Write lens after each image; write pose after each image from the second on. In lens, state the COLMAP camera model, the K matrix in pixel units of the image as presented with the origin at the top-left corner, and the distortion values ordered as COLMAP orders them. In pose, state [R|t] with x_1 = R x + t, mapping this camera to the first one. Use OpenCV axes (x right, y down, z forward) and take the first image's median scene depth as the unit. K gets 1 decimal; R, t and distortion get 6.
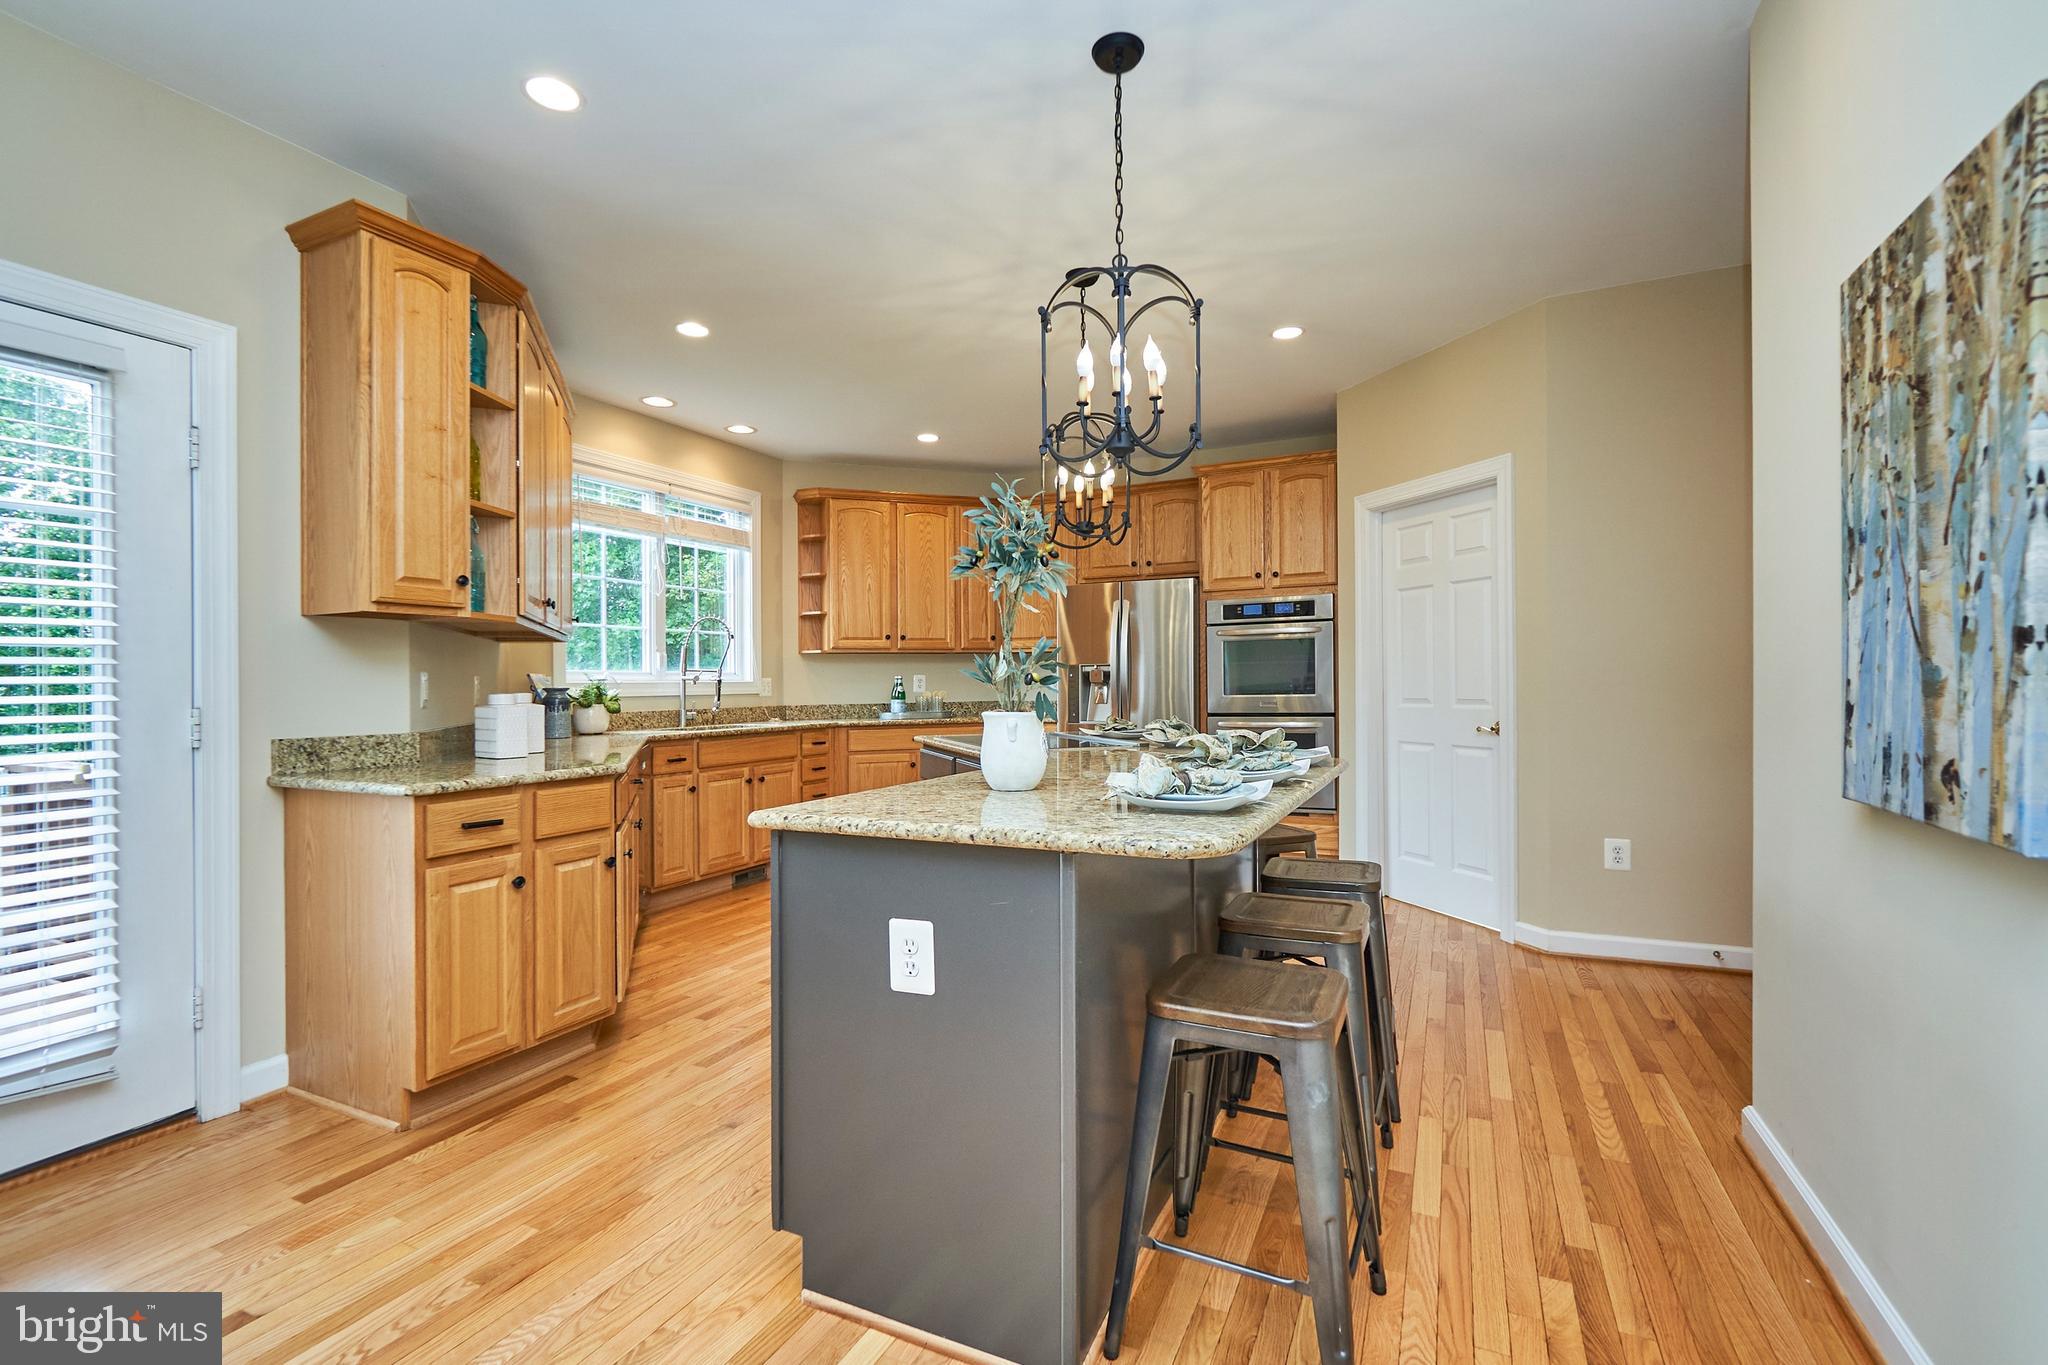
lens RADIAL K [[908.4, 0, 1018.5], [0, 908.4, 692.3], [0, 0, 1]] dist [0.003001, -0.001808]
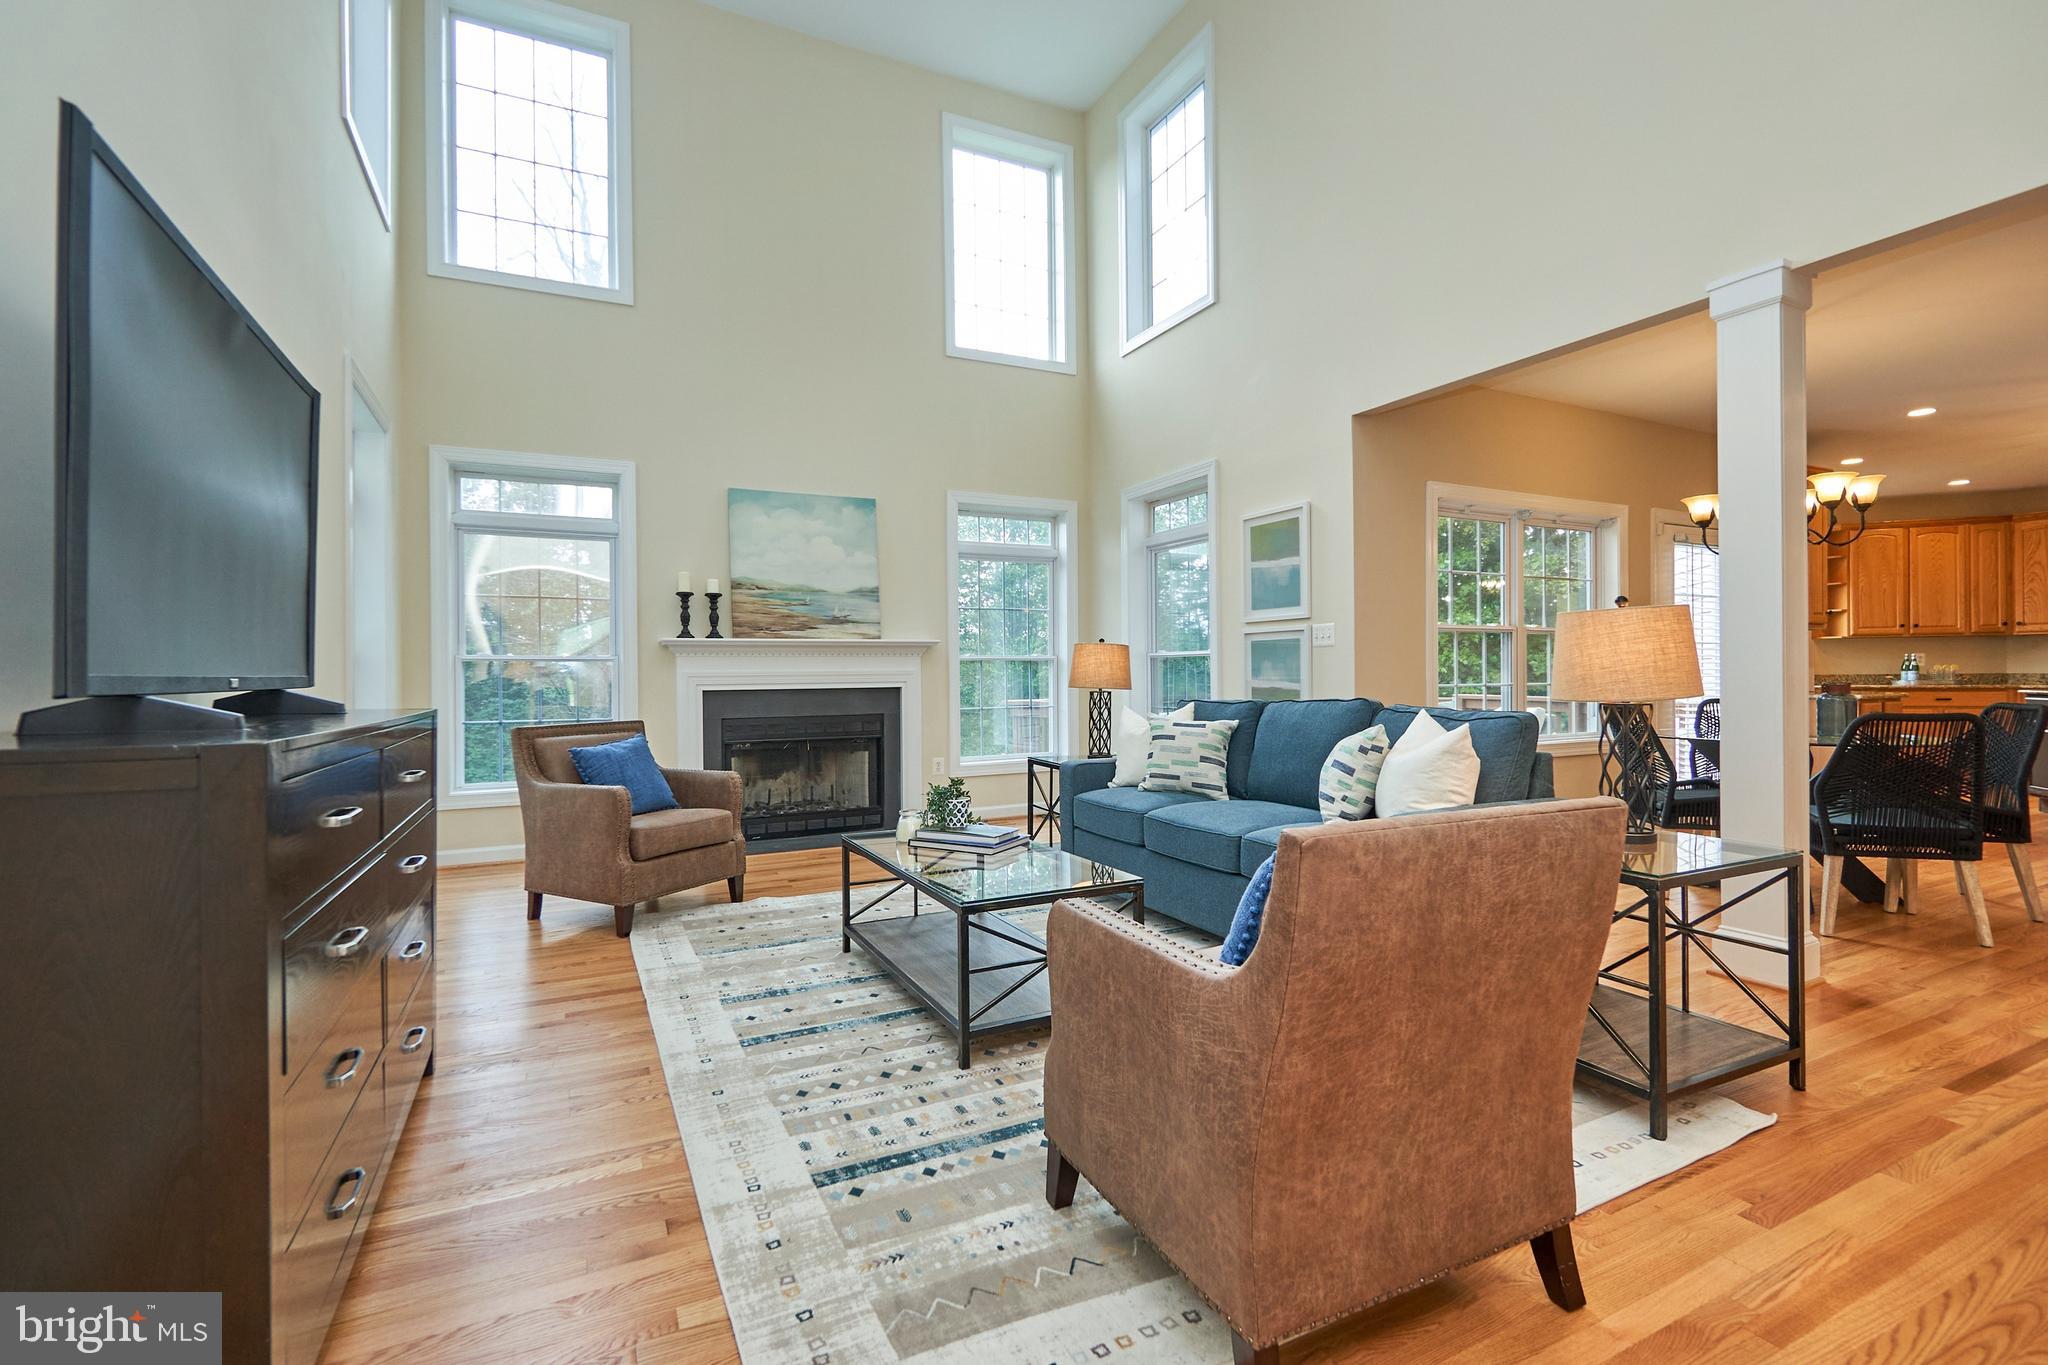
lens RADIAL K [[908.4, 0, 1016.6], [0, 908.4, 673.7], [0, 0, 1]] dist [0.003001, -0.001808]
pose [[0.787183, 0.000188, -0.616719, -0.395550], [-0.004729, 0.999972, -0.005731, 0.030066], [0.616701, 0.007428, 0.787162, -1.042696]]
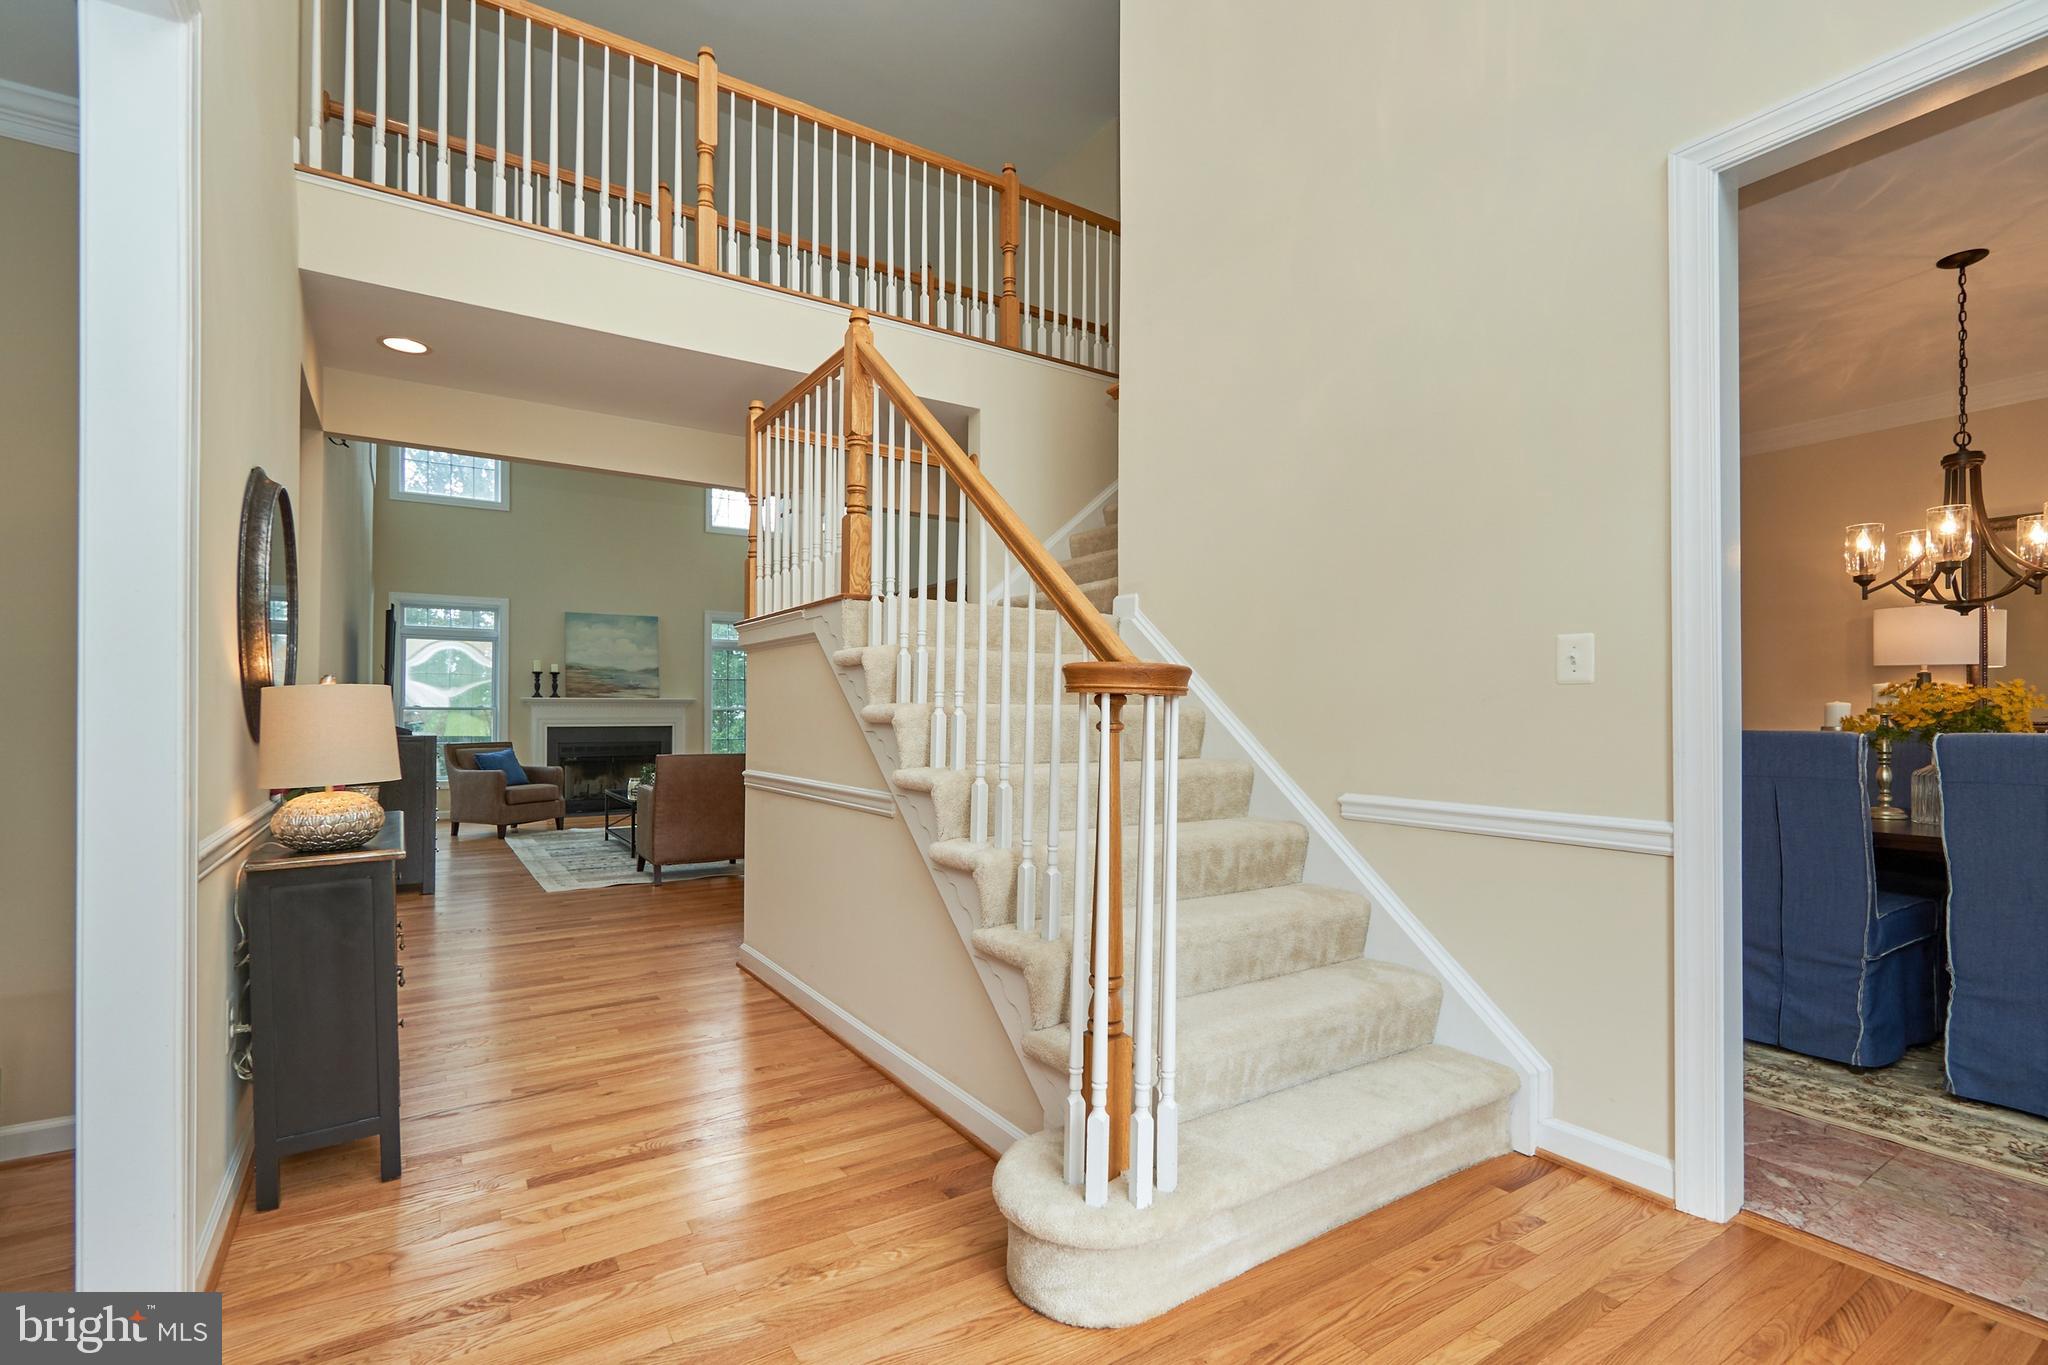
lens RADIAL K [[908.4, 0, 1039.2], [0, 908.4, 711.9], [0, 0, 1]] dist [0.003001, -0.001808]
pose [[0.866115, 0.002665, -0.499838, 0.463362], [-0.012200, 0.999801, -0.015809, 0.031224], [0.499696, 0.019791, 0.865975, -1.542748]]
